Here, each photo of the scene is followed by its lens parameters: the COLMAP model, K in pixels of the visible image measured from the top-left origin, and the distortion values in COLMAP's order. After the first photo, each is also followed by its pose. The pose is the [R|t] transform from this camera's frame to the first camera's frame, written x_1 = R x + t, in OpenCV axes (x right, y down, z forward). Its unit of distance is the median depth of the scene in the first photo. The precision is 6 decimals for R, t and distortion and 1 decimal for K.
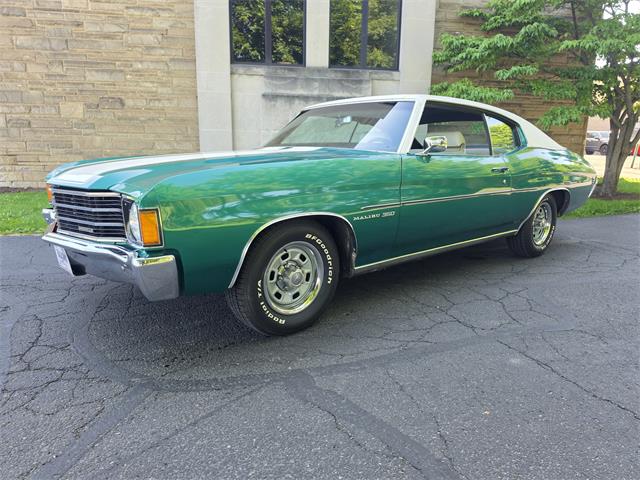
lens RADIAL K [[448.4, 0, 318.0], [0, 448.4, 243.8], [0, 0, 1]] dist [0.045024, -0.056306]
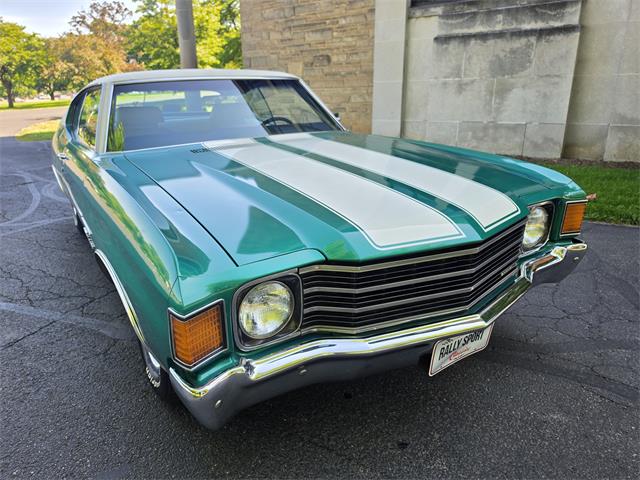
lens RADIAL K [[454.1, 0, 314.4], [0, 454.1, 242.4], [0, 0, 1]] dist [-0.001566, -0.003993]
pose [[0.713462, 0.195176, -0.672962, 0.387272], [-0.109854, 0.979703, 0.167674, -0.057226], [0.692029, -0.045701, 0.720421, 0.162810]]
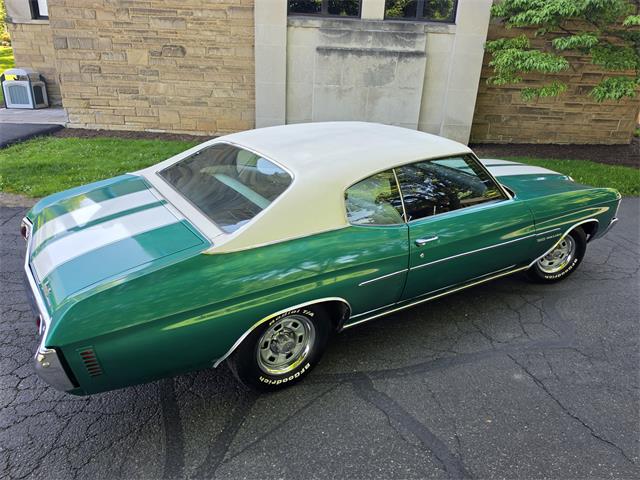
lens RADIAL K [[446.0, 0, 312.5], [0, 446.0, 237.3], [0, 0, 1]] dist [0.049146, -0.061547]
pose [[0.994776, 0.060862, -0.081960, -0.022544], [-0.046036, 0.984027, 0.171963, -0.082102], [0.091116, -0.167291, 0.981688, -0.075327]]
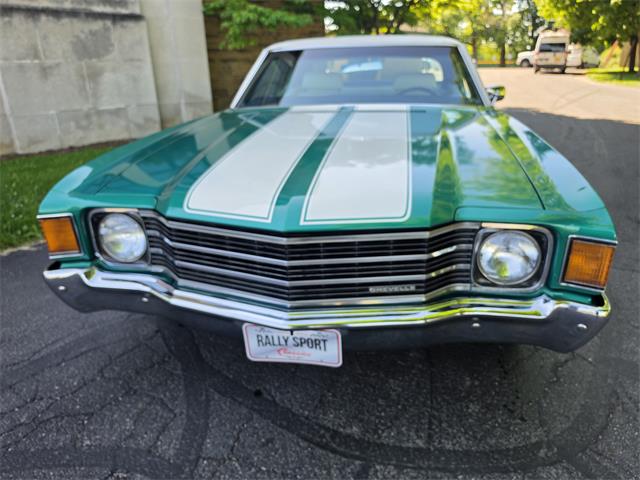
lens RADIAL K [[456.0, 0, 313.6], [0, 456.0, 236.0], [0, 0, 1]] dist [-0.005256, -0.001484]
pose [[0.791620, -0.240665, 0.561622, -0.197534], [0.150526, 0.967648, 0.202485, -0.059299], [-0.592183, -0.075753, 0.802235, 0.130588]]
